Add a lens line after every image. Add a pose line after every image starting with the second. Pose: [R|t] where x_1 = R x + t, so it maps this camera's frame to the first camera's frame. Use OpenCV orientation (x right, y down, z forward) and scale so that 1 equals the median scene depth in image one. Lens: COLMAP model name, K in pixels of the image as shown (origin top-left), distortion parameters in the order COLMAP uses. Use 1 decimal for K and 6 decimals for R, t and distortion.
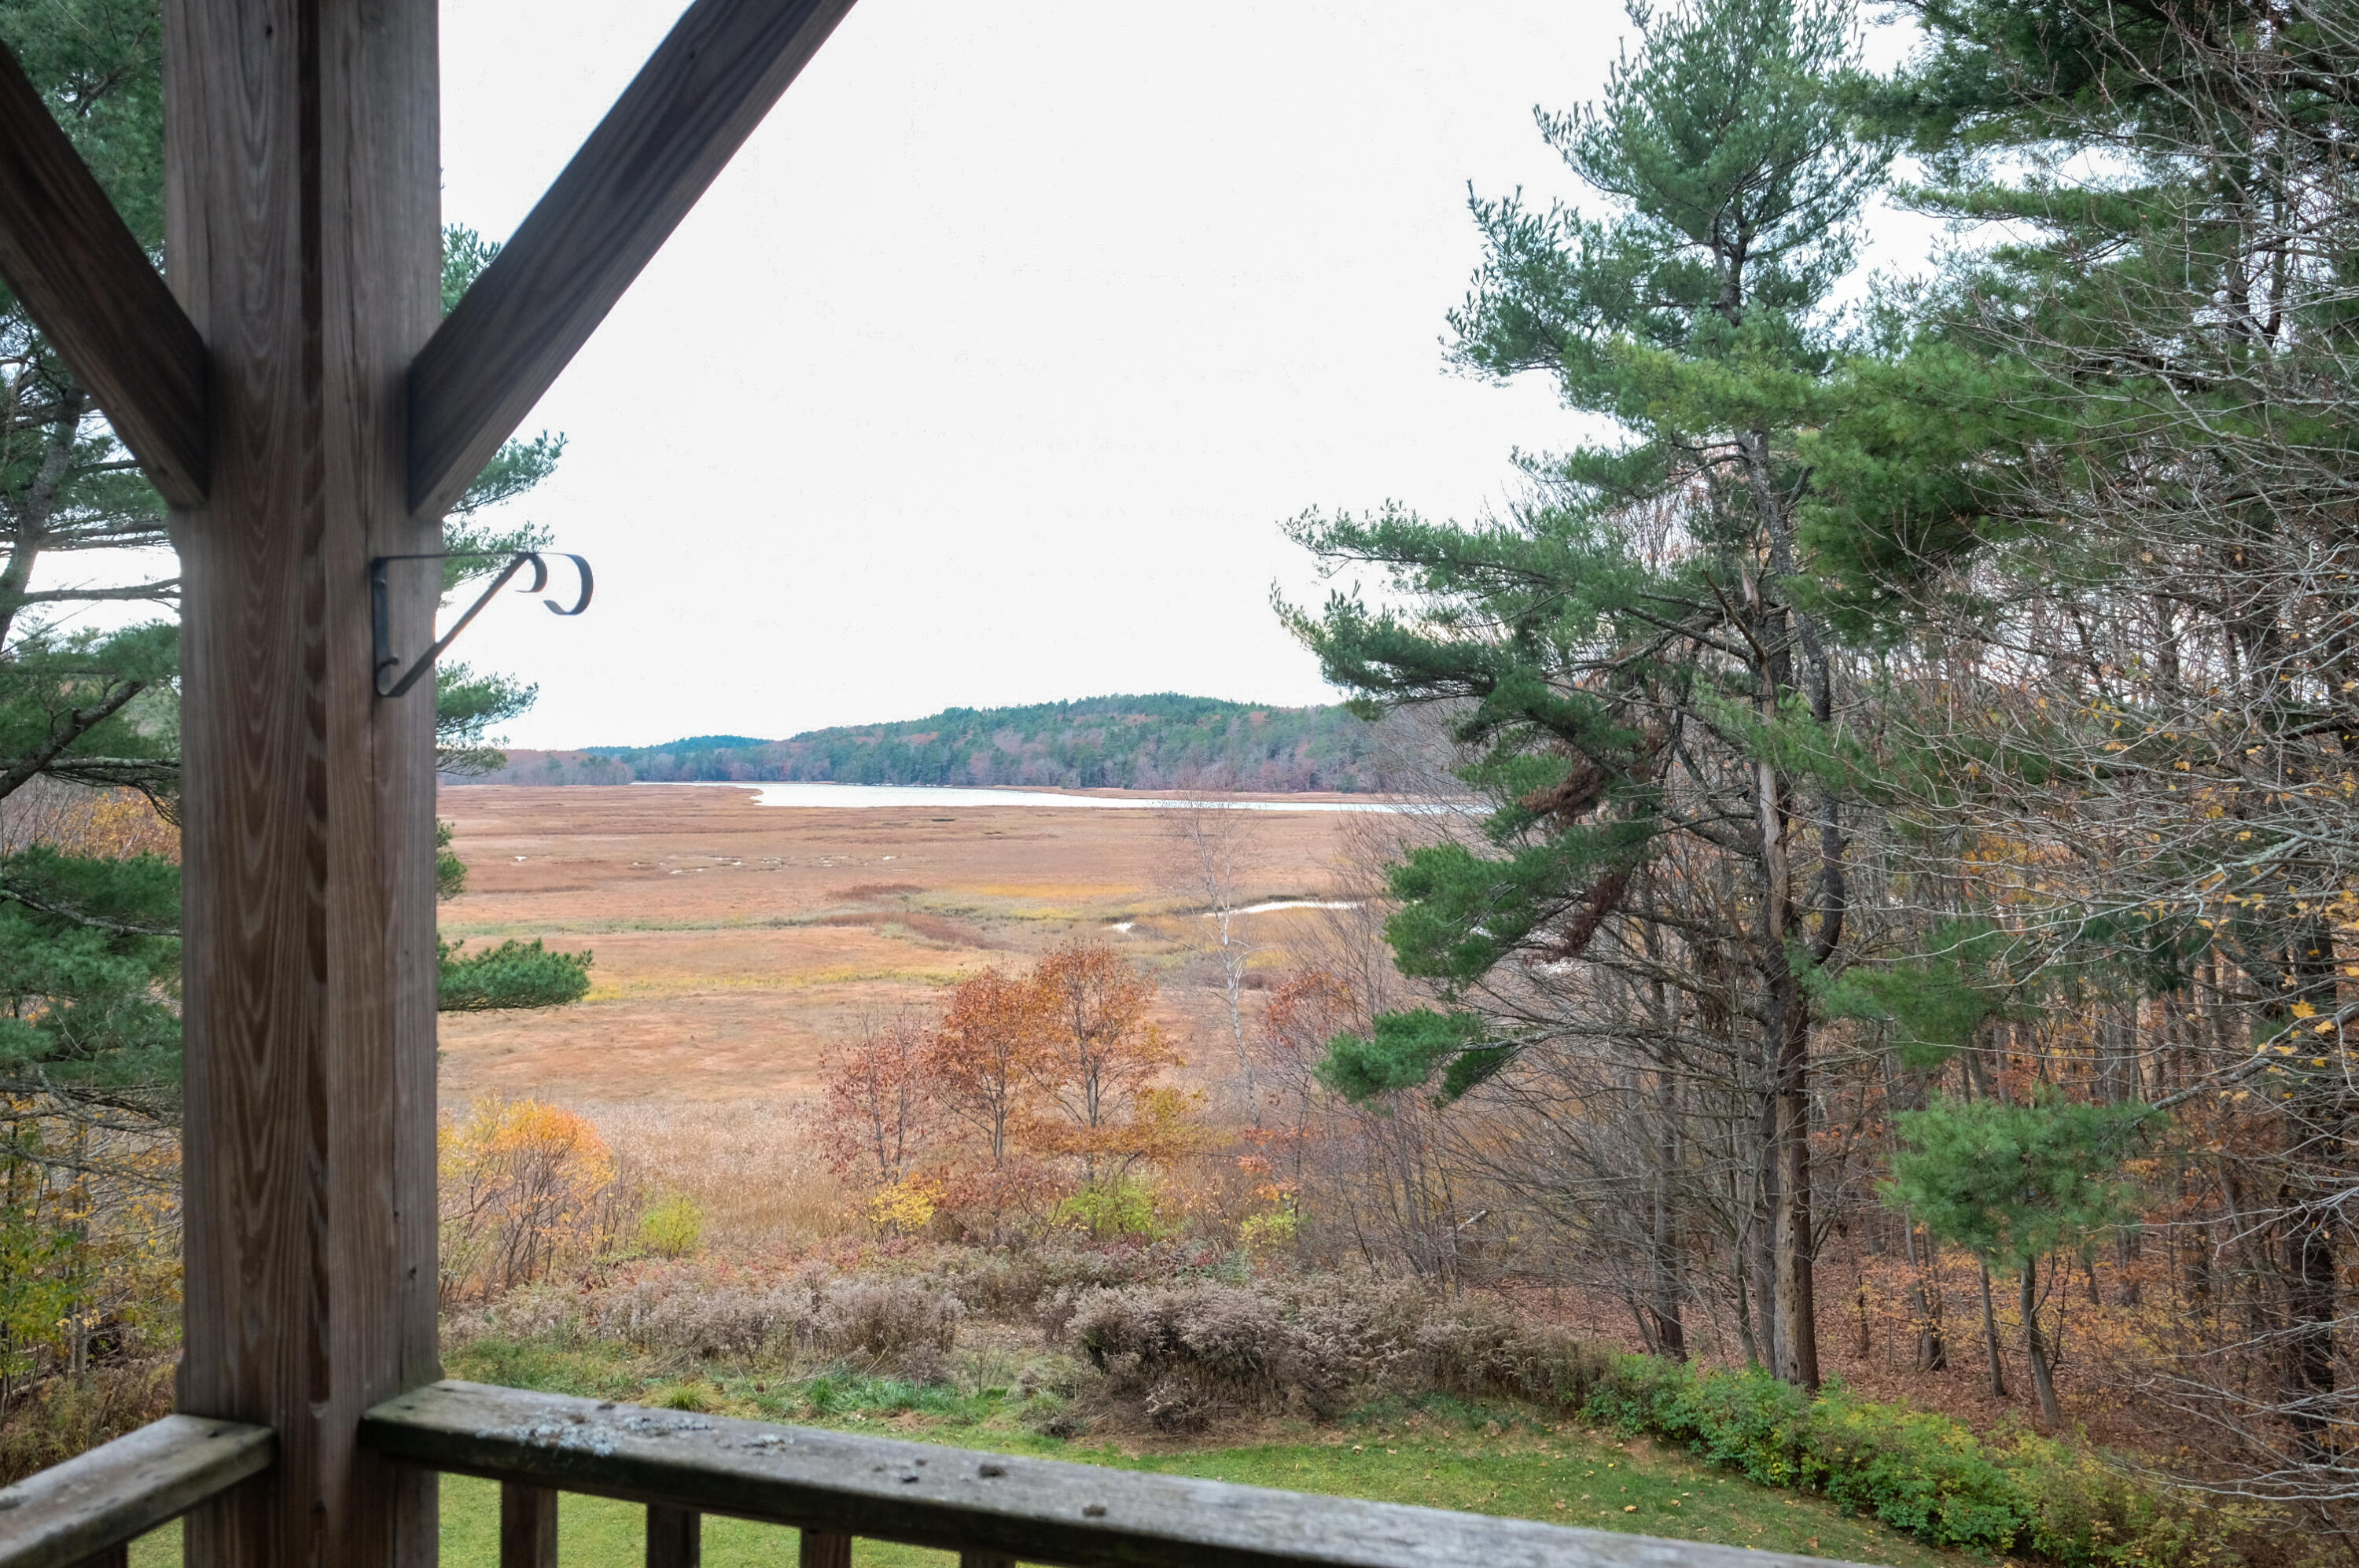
lens RADIAL K [[1819.7, 0, 1179.5], [0, 1819.7, 784.0], [0, 0, 1]] dist [-0.000608, -0.000123]
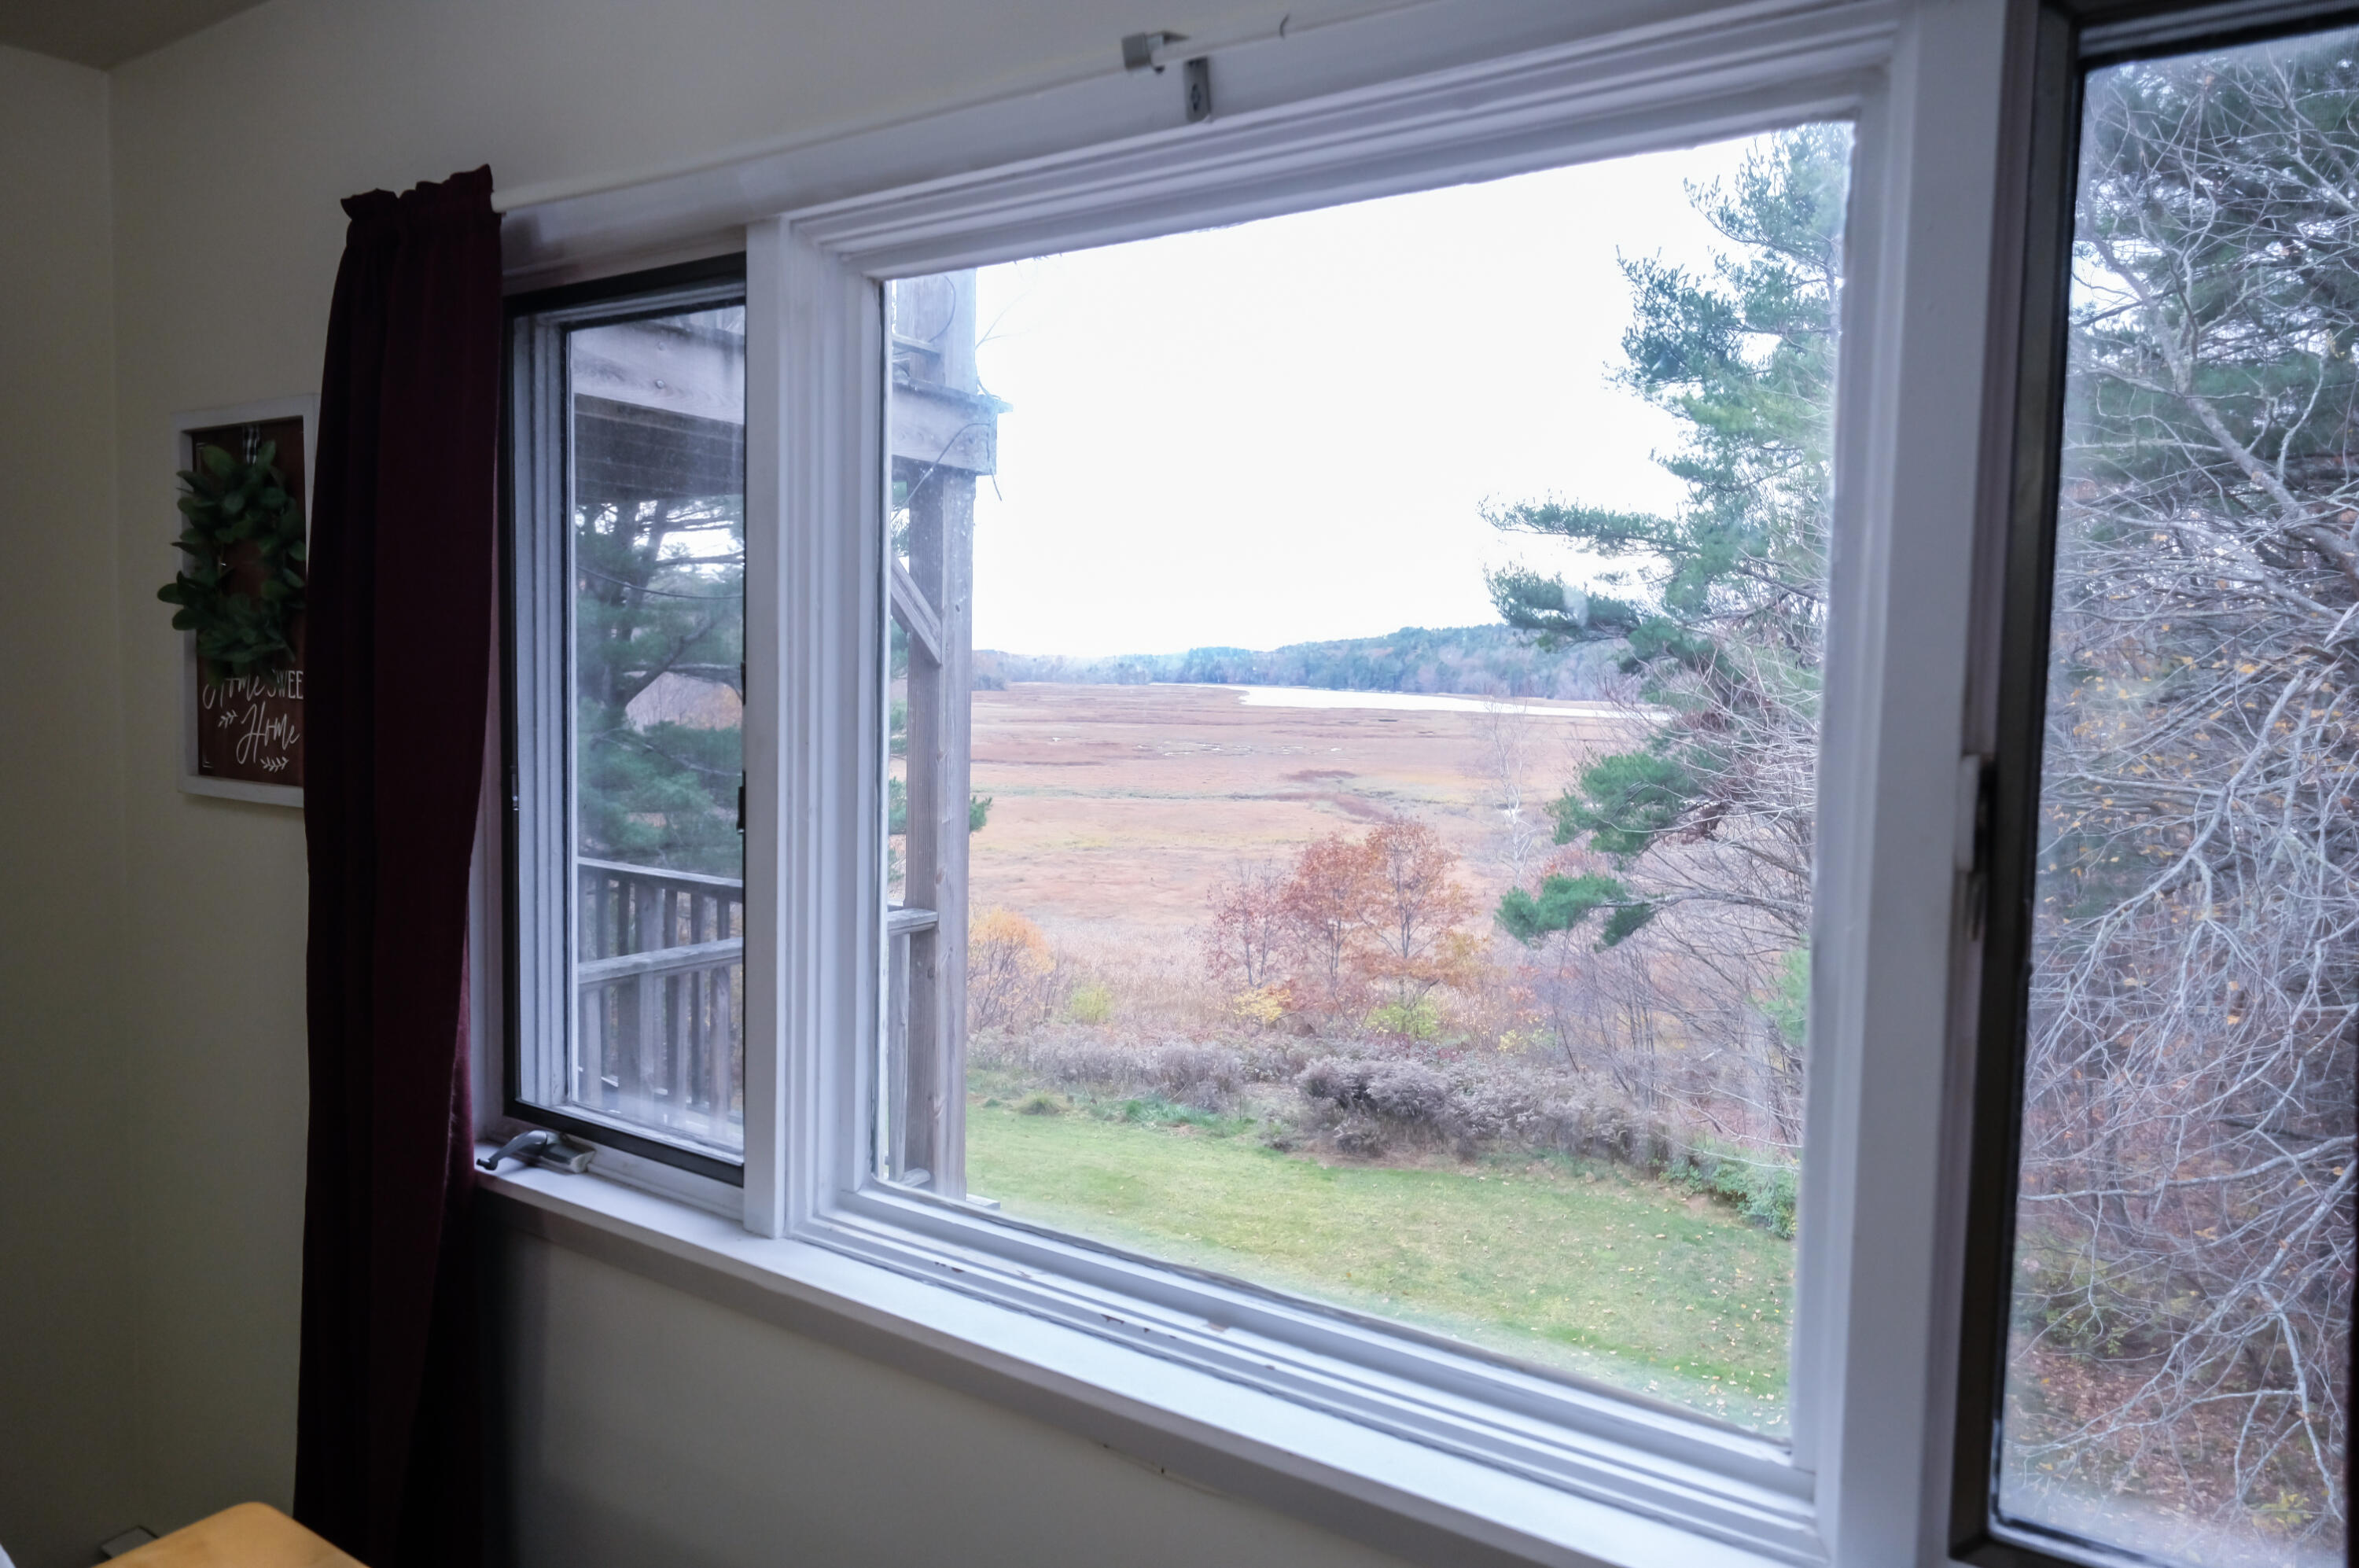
lens RADIAL K [[1491.7, 0, 1179.5], [0, 1491.7, 784.0], [0, 0, 1]] dist [0.001293, 0.000311]
pose [[0.962582, 0.042178, -0.267689, 0.146162], [-0.025289, 0.997484, 0.066229, -0.006392], [0.269809, -0.056981, 0.961227, -0.127971]]
